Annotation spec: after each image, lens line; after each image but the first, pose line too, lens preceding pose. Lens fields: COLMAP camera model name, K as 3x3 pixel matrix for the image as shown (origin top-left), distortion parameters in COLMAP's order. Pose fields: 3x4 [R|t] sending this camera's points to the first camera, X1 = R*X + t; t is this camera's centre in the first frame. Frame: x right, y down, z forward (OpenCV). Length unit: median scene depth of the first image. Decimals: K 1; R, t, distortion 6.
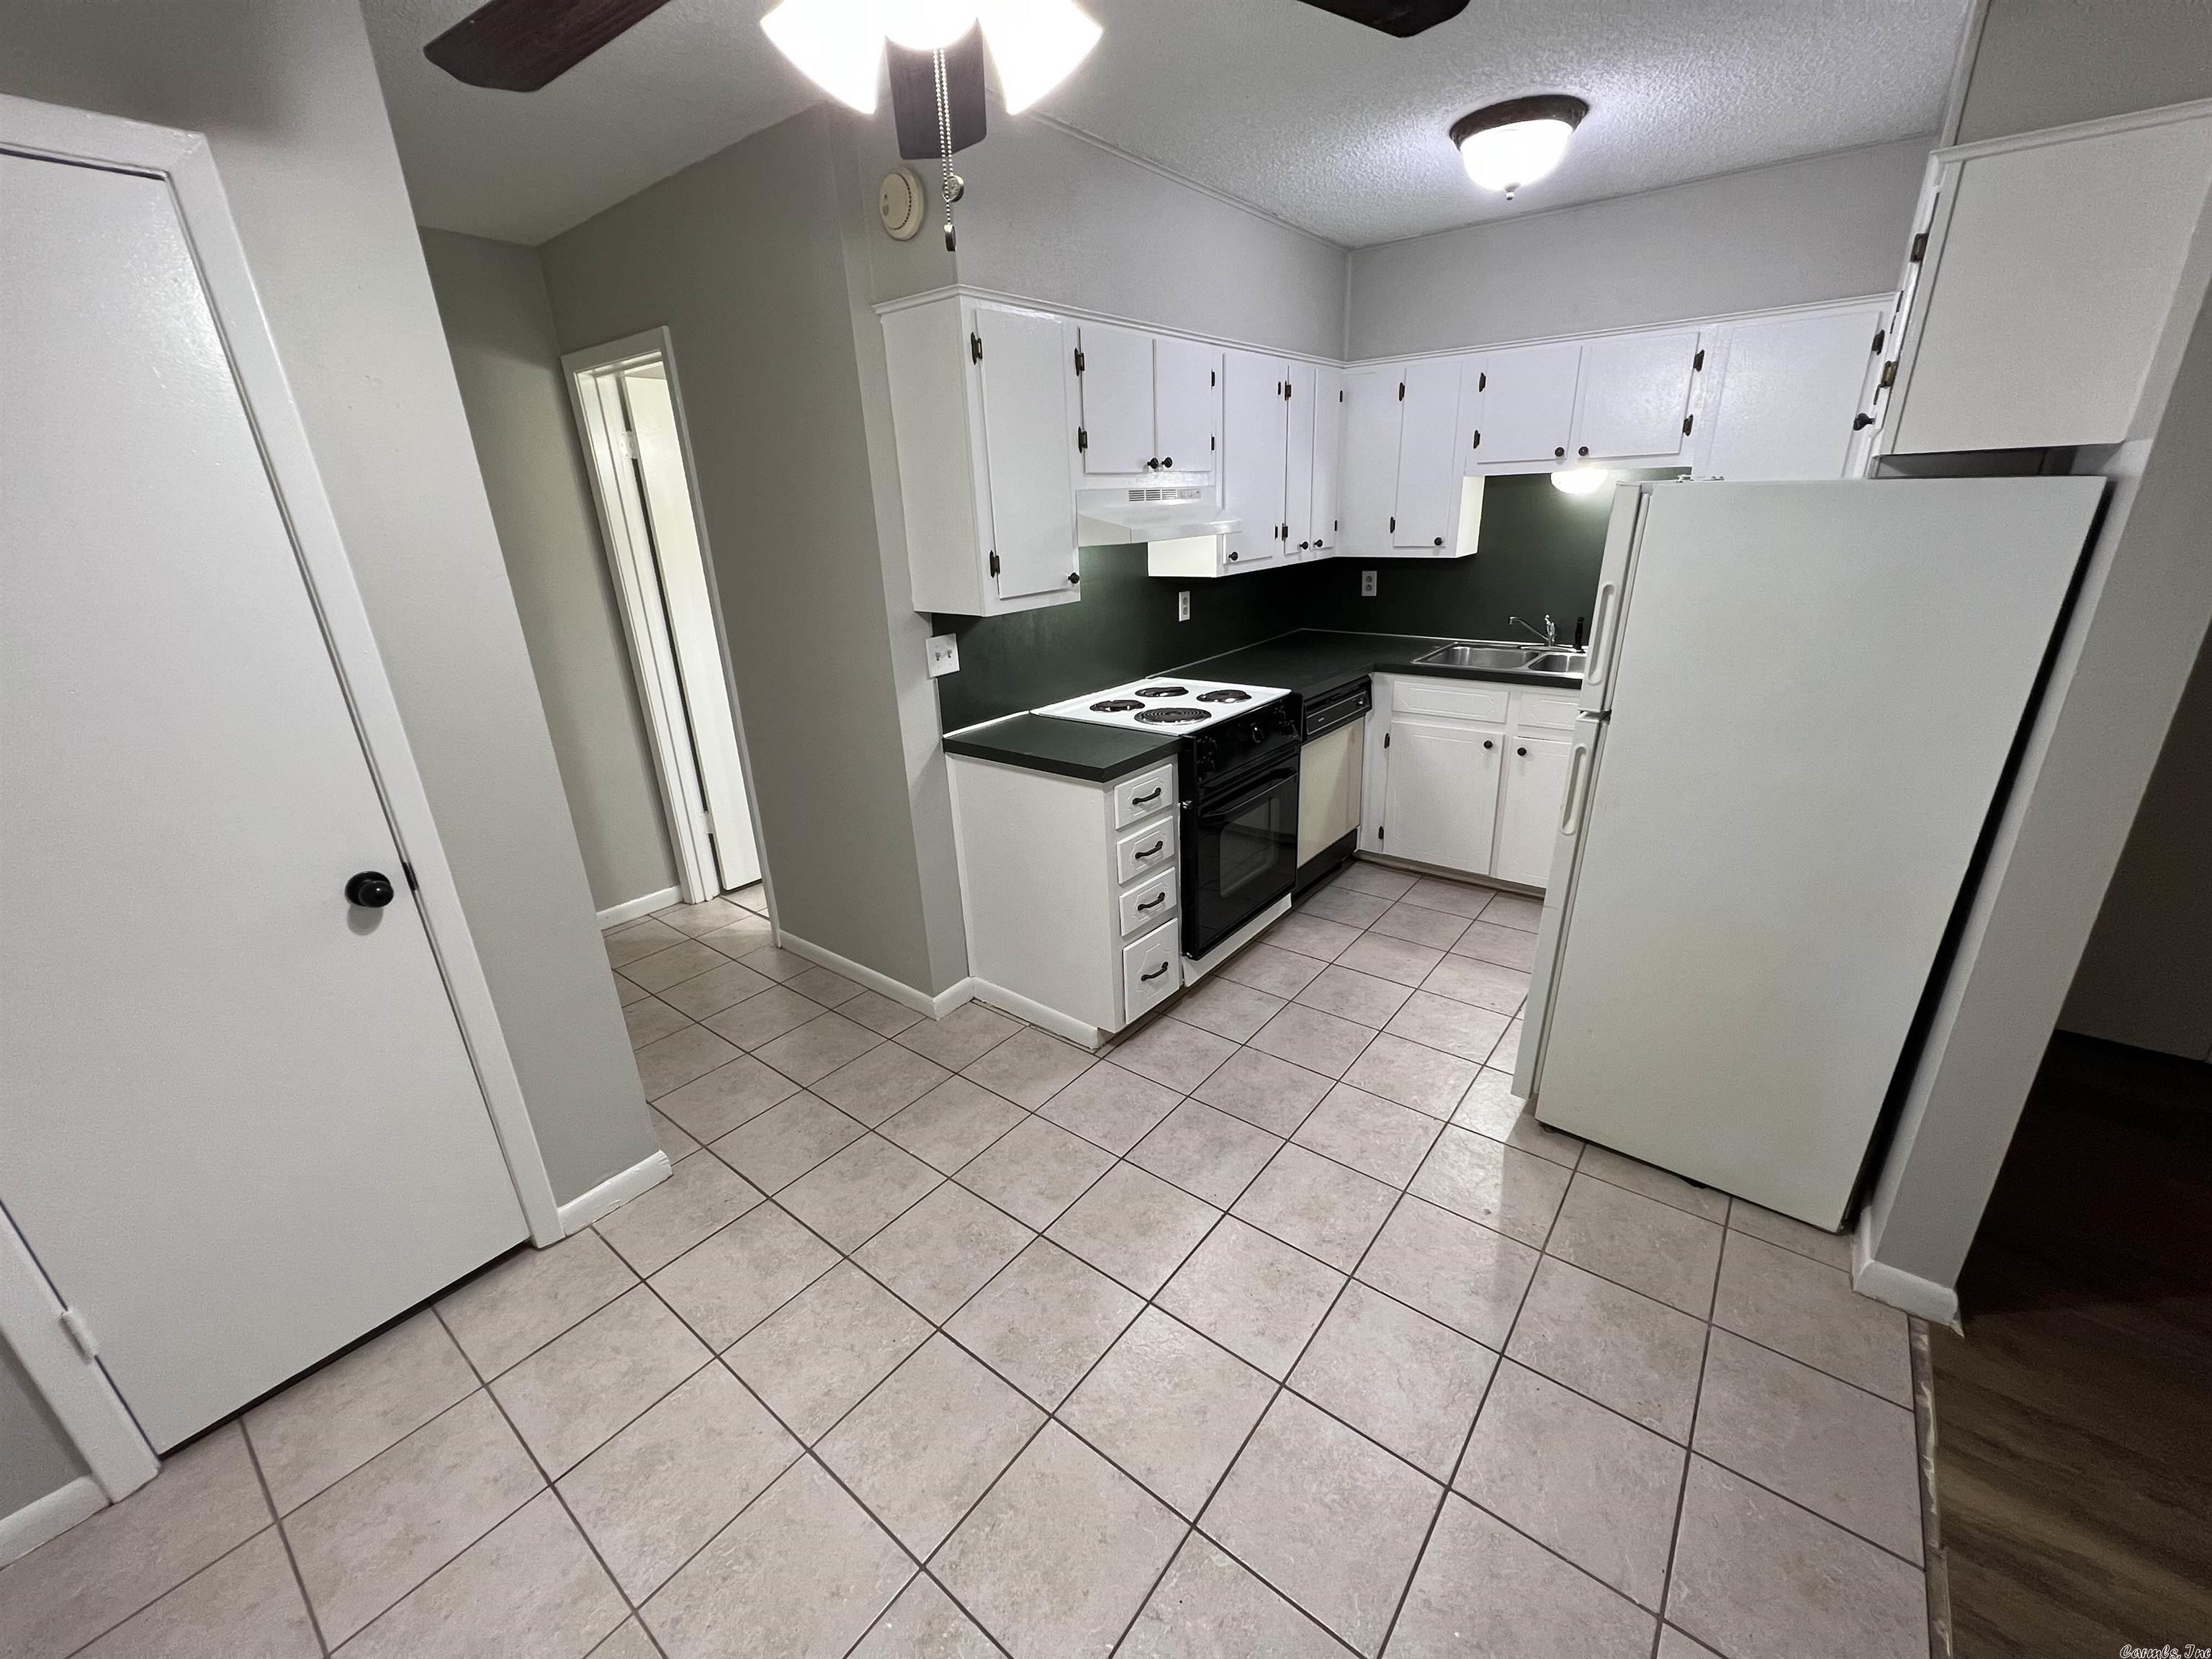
lens RADIAL K [[886.3, 0, 1105.2], [0, 886.3, 829.7], [0, 0, 1]] dist [-0.001137, 0.000395]
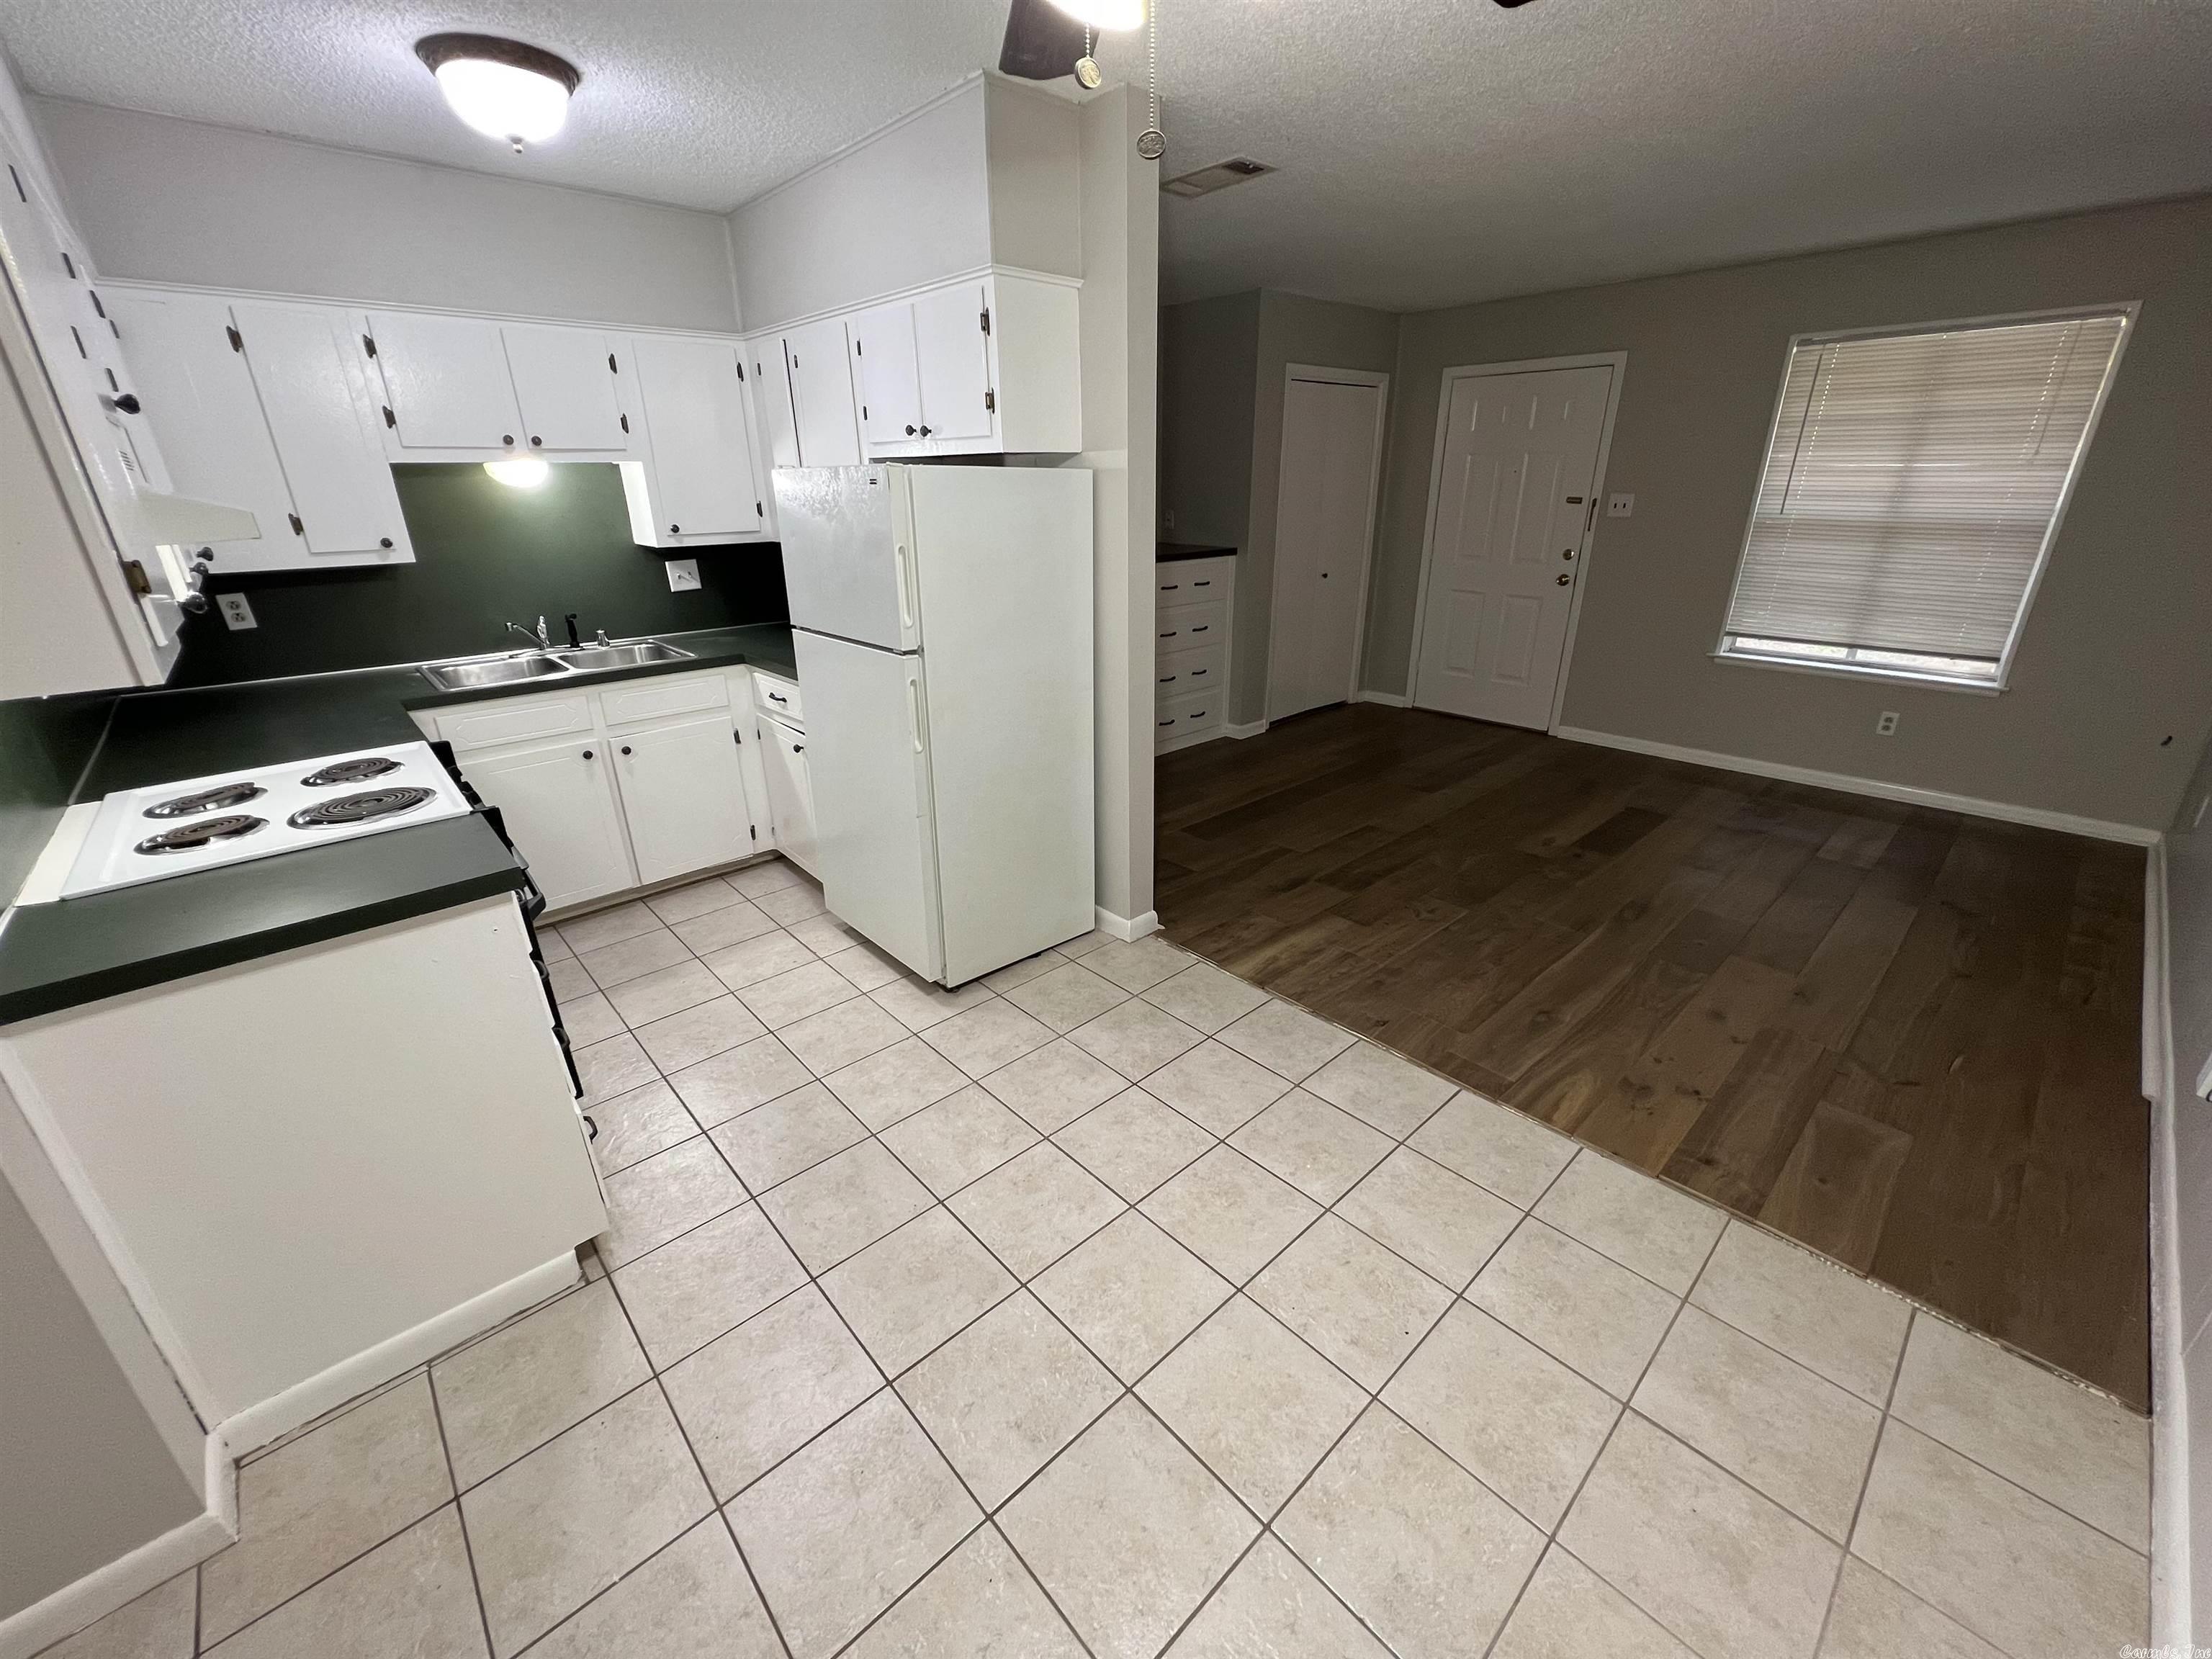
lens RADIAL K [[886.3, 0, 1106.9], [0, 886.3, 828.7], [0, 0, 1]] dist [-0.001137, 0.000395]
pose [[0.158318, -0.330966, 0.930267, -0.478341], [0.352265, 0.899083, 0.259921, -0.098934], [-0.922412, 0.286551, 0.258928, 0.366984]]
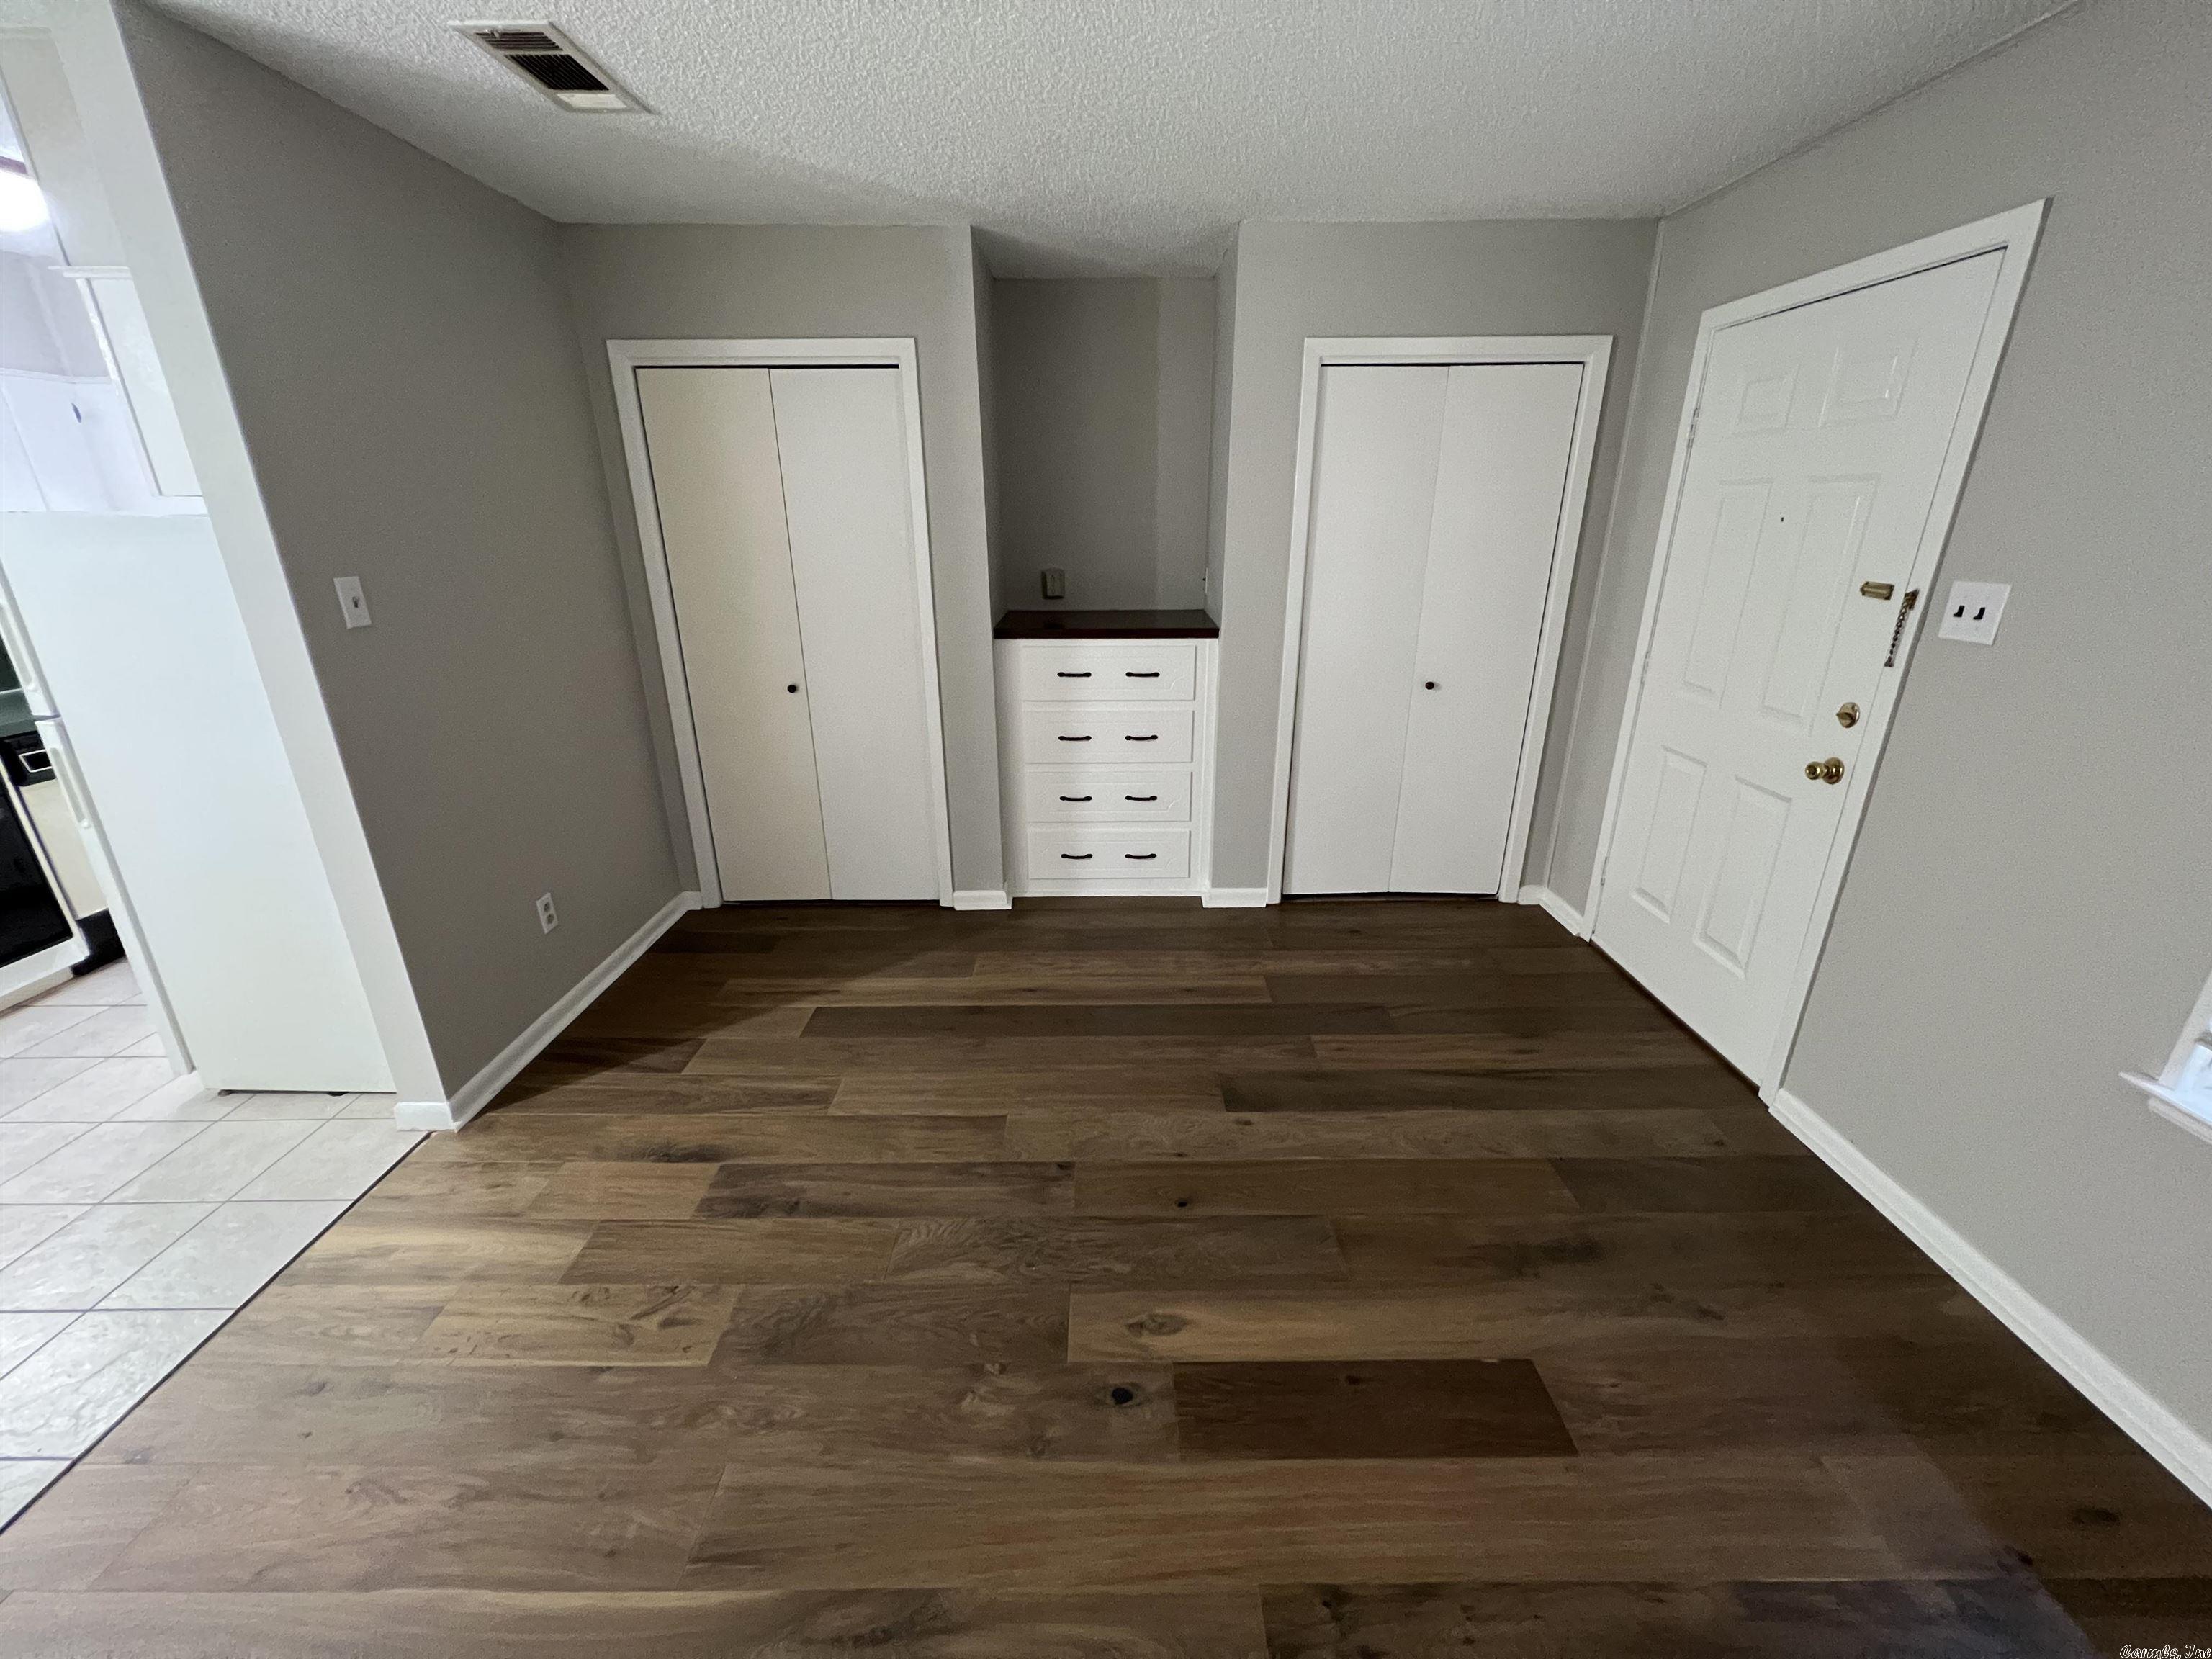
lens RADIAL K [[886.3, 0, 1106.6], [0, 886.3, 827.7], [0, 0, 1]] dist [-0.001137, 0.000395]
pose [[0.780449, -0.176827, 0.599693, 0.662137], [0.194884, 0.980187, 0.035395, 0.166311], [-0.594071, 0.089247, 0.799447, -0.491441]]
